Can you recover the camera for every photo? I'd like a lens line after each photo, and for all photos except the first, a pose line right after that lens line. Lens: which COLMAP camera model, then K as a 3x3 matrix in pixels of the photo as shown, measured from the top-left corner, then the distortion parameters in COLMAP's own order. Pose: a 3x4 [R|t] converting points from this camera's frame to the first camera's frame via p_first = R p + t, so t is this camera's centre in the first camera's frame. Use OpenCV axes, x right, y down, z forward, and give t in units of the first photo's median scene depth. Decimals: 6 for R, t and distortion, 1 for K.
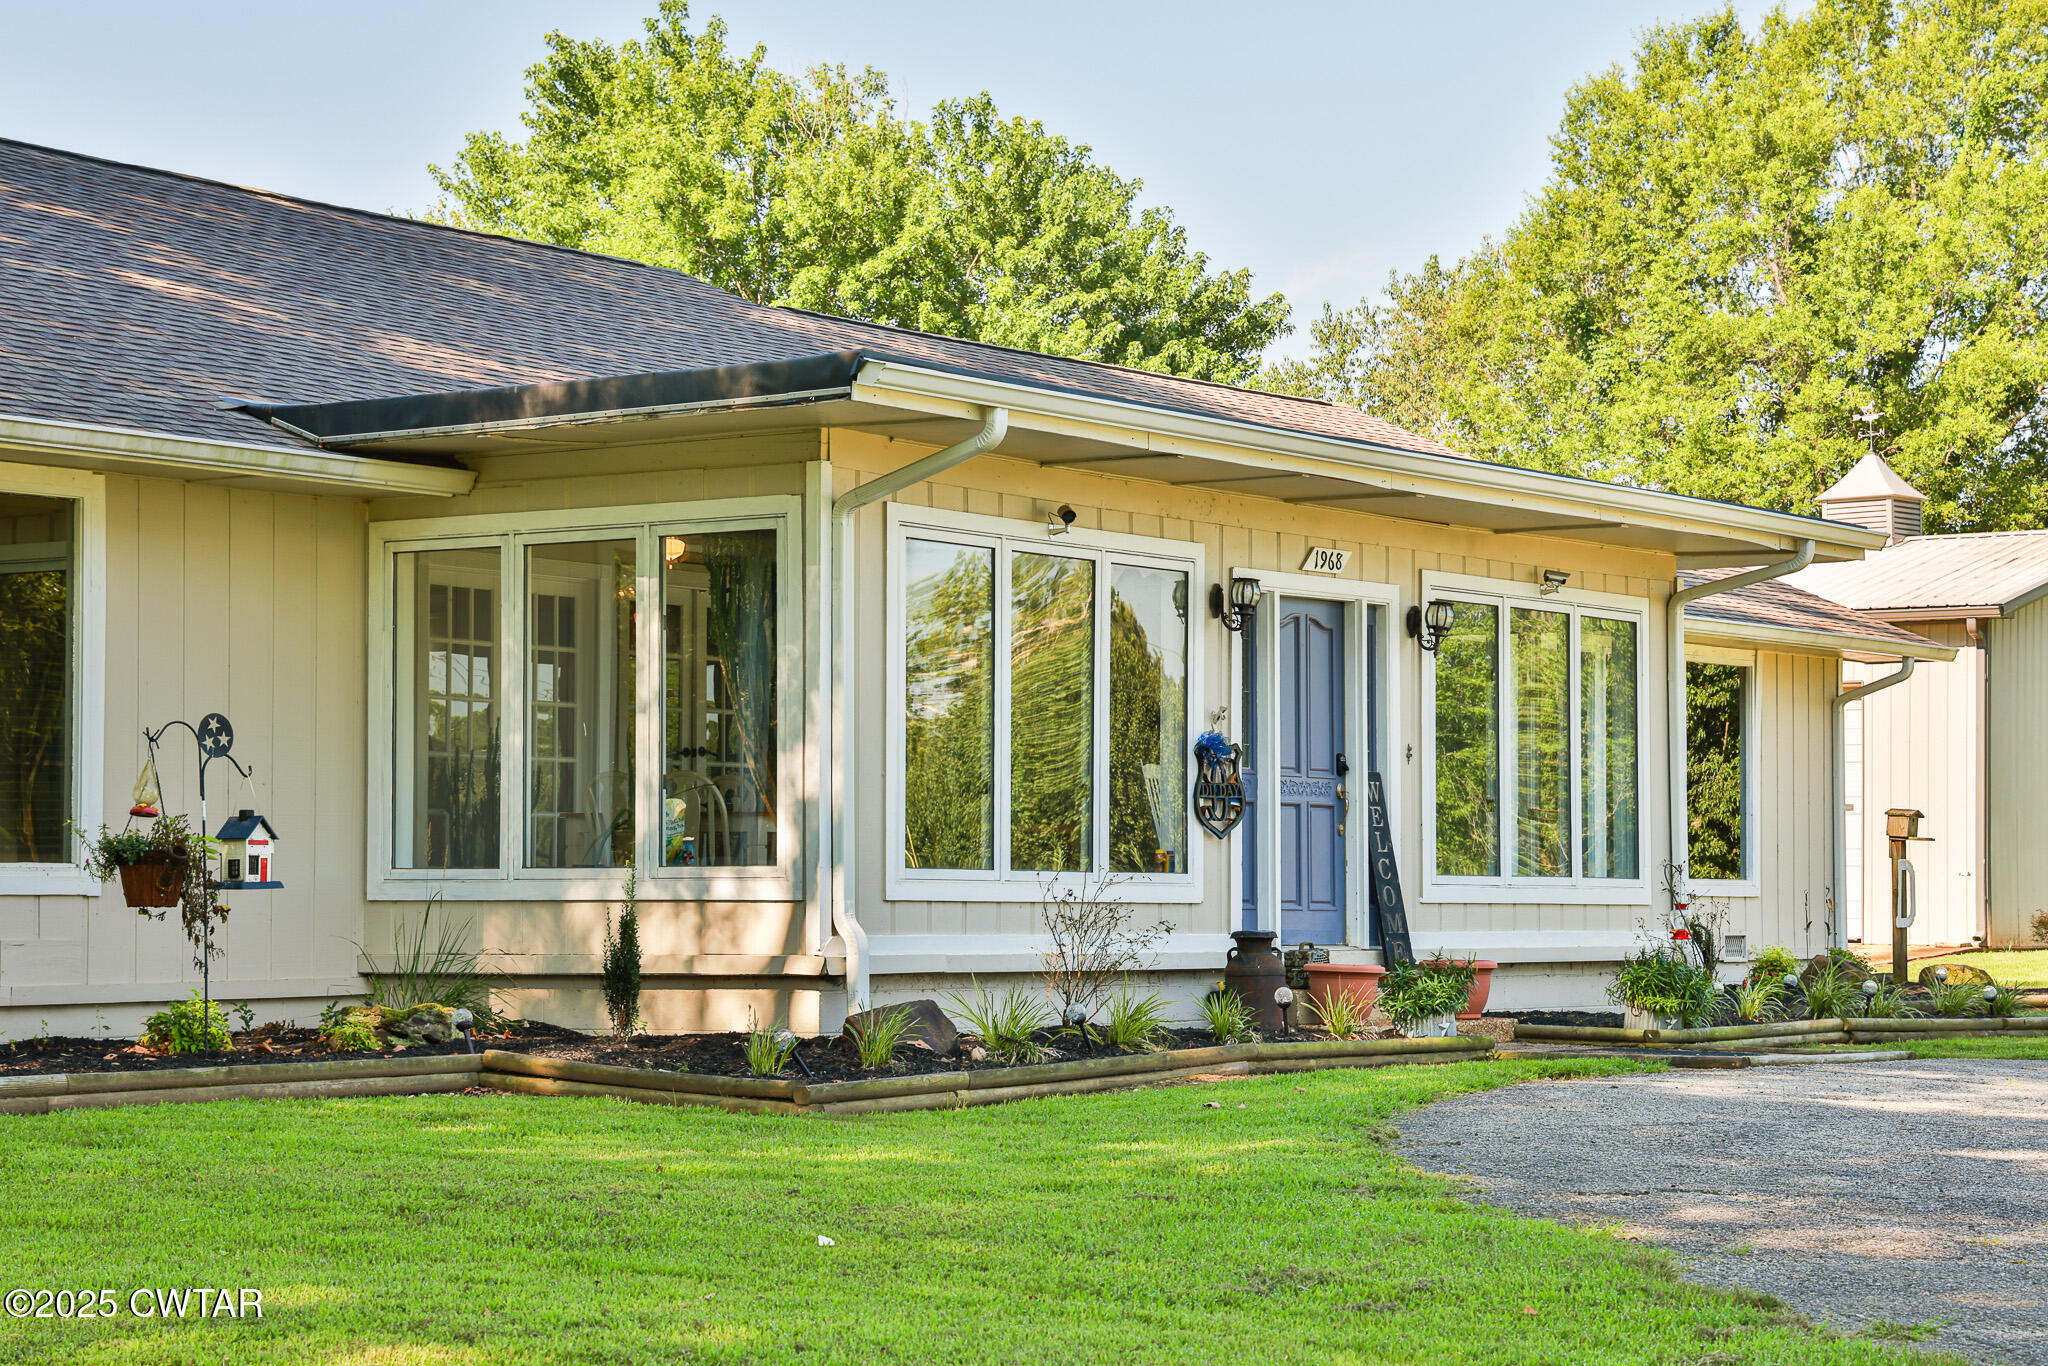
lens RADIAL K [[4343.9, 0, 1024.0], [0, 4343.9, 683.0], [0, 0, 1]] dist [0.304966, -0.013641]
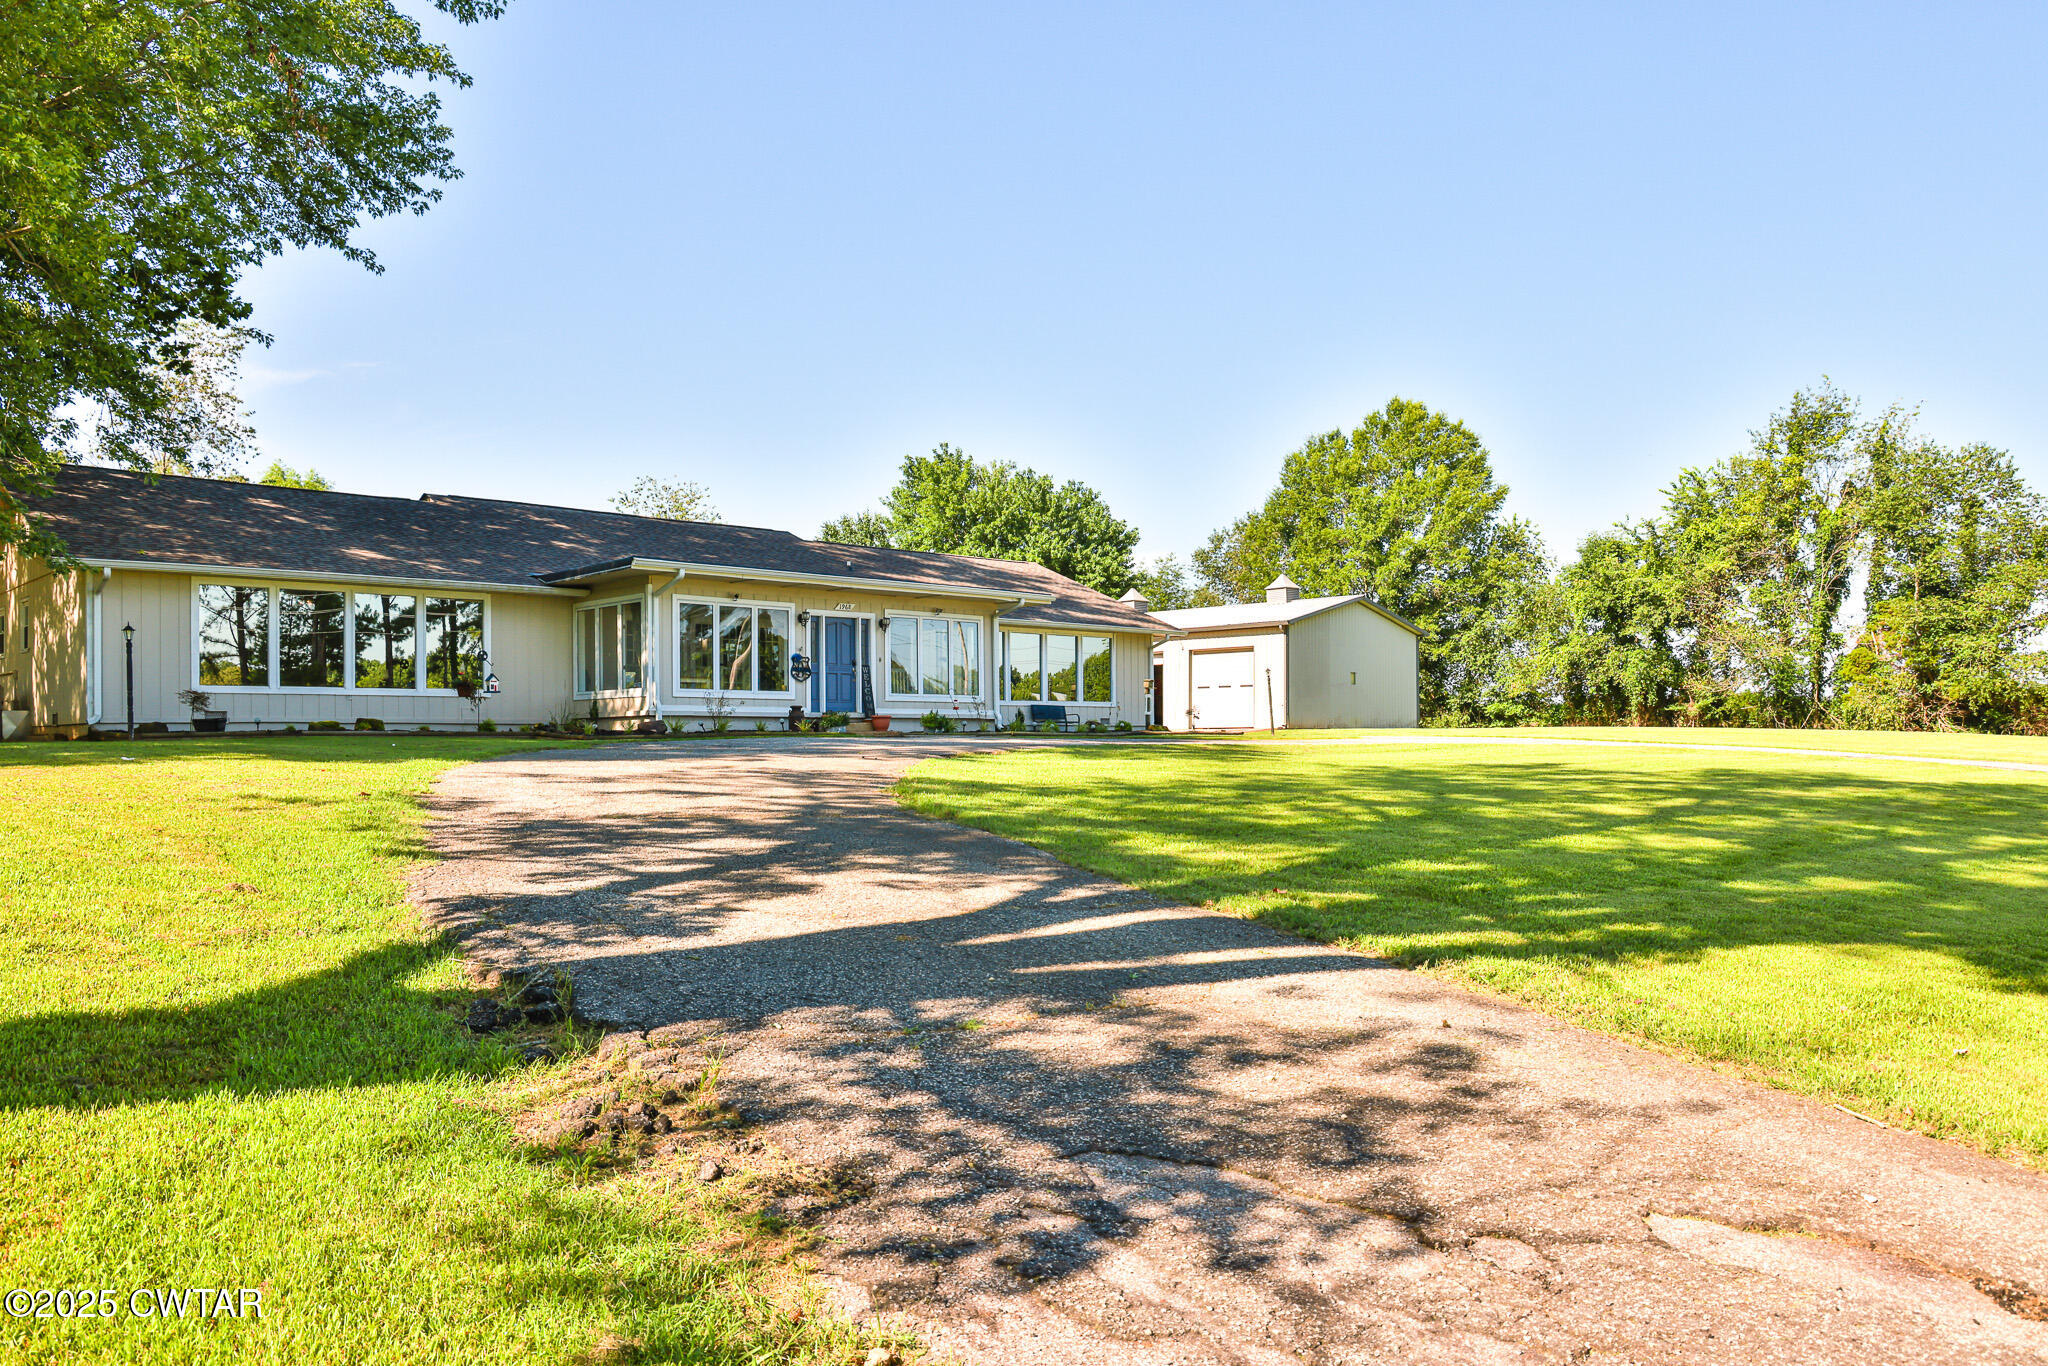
lens RADIAL K [[1534.6, 0, 1000.9], [0, 1534.6, 684.1], [0, 0, 1]] dist [-0.087804, 0.077422]
pose [[0.981918, -0.016416, -0.188593, 0.462833], [0.018619, 0.999777, 0.009916, 0.027651], [0.188388, -0.013248, 0.982005, -0.256604]]
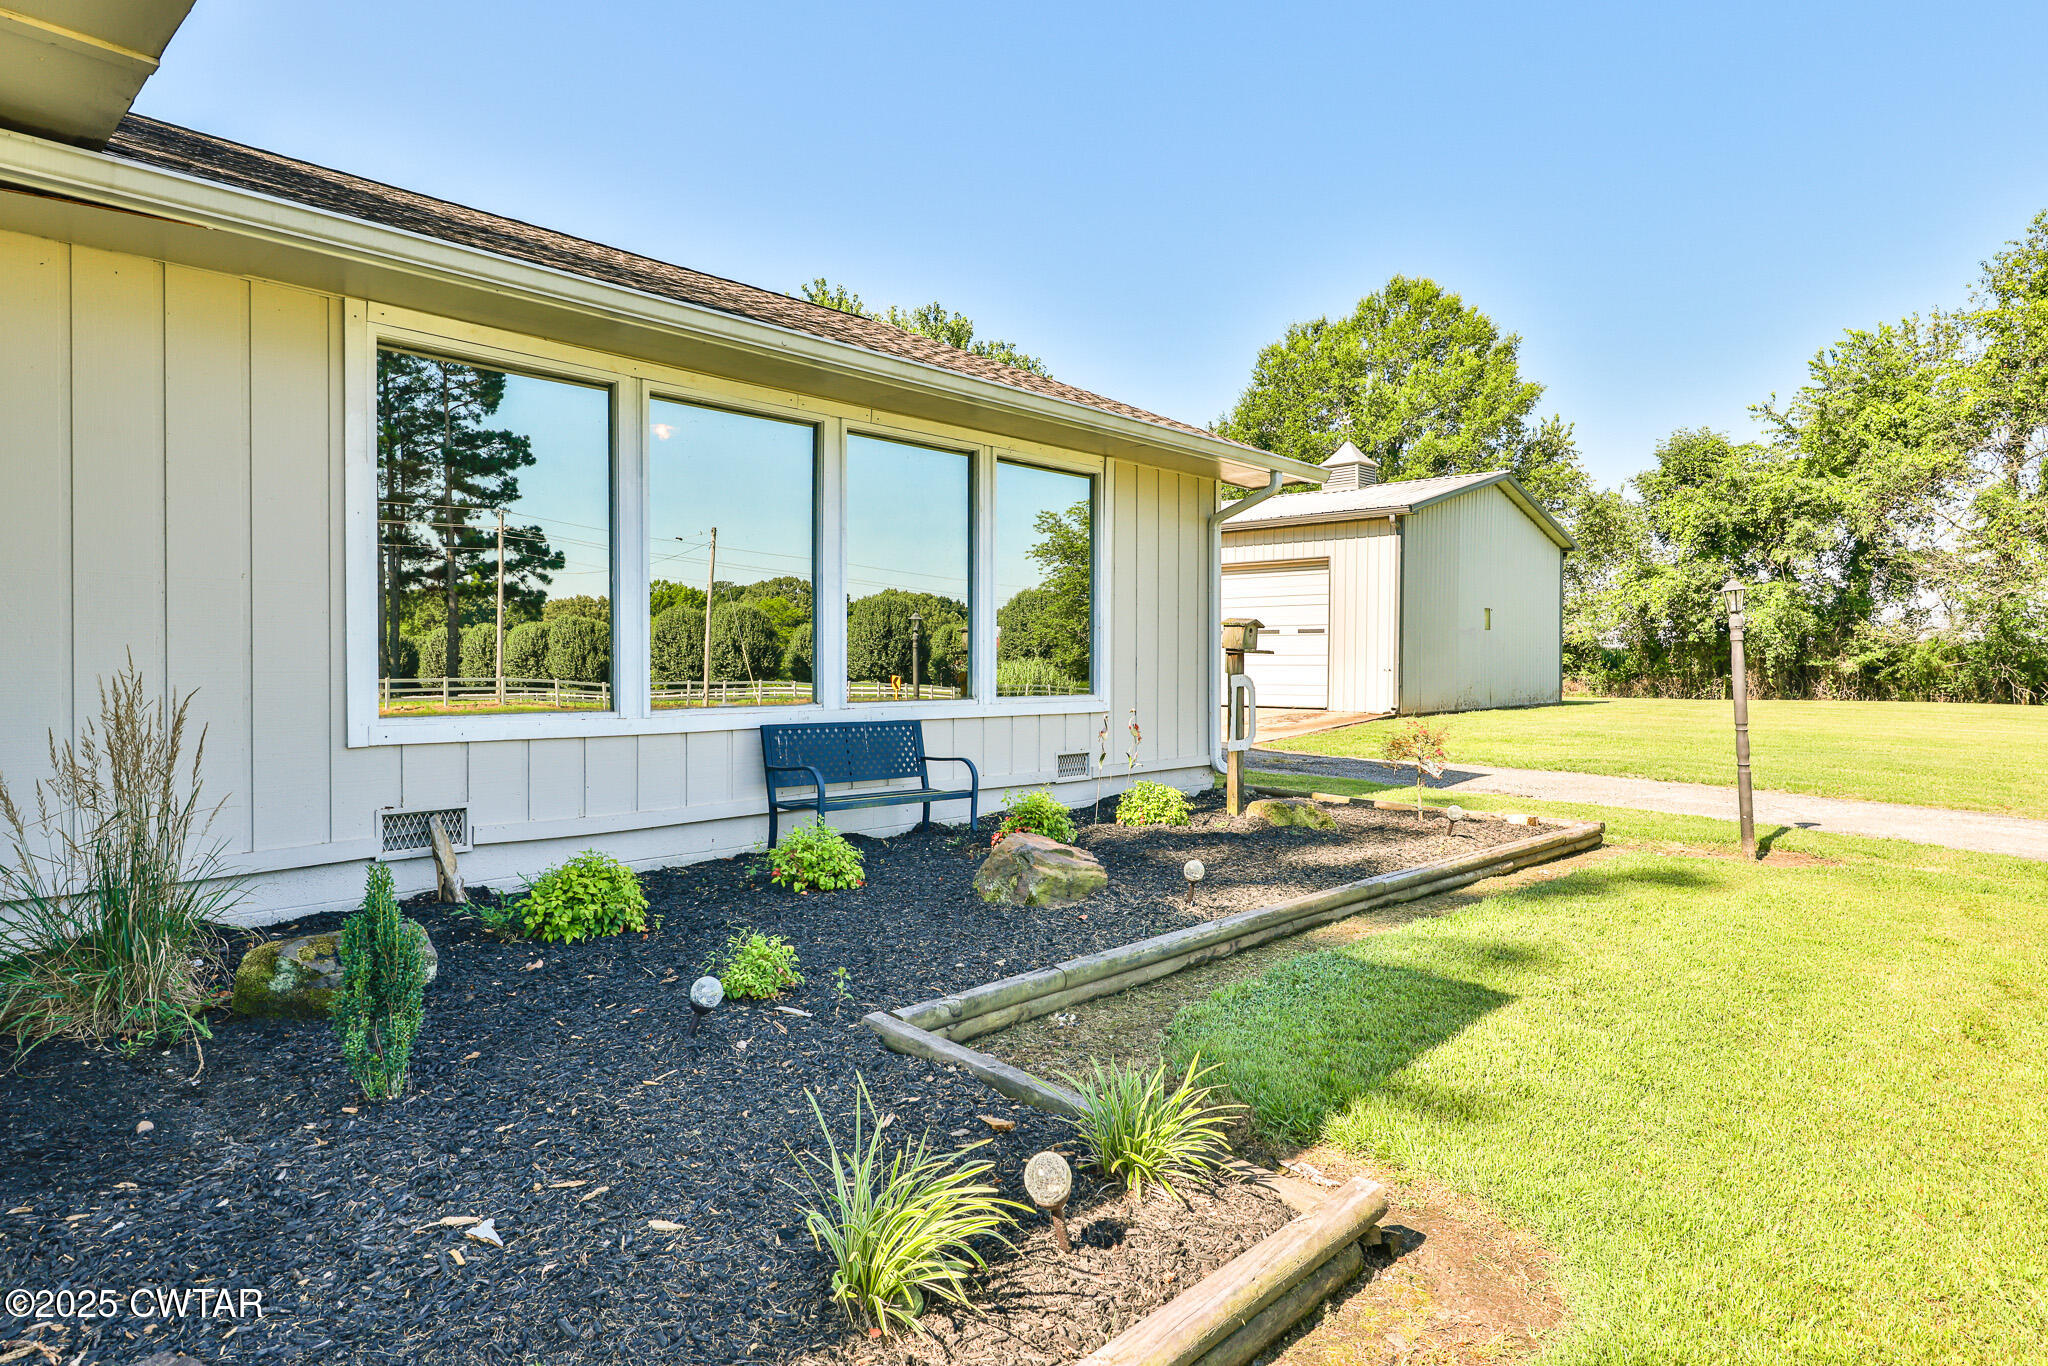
lens RADIAL K [[1153.2, 0, 1006.2], [0, 1153.2, 687.5], [0, 0, 1]] dist [-0.004797, 0.000115]
pose [[0.989386, 0.001140, -0.145305, 0.277891], [0.008977, 0.997580, 0.068951, 0.038786], [0.145032, -0.069523, 0.986981, 1.130405]]
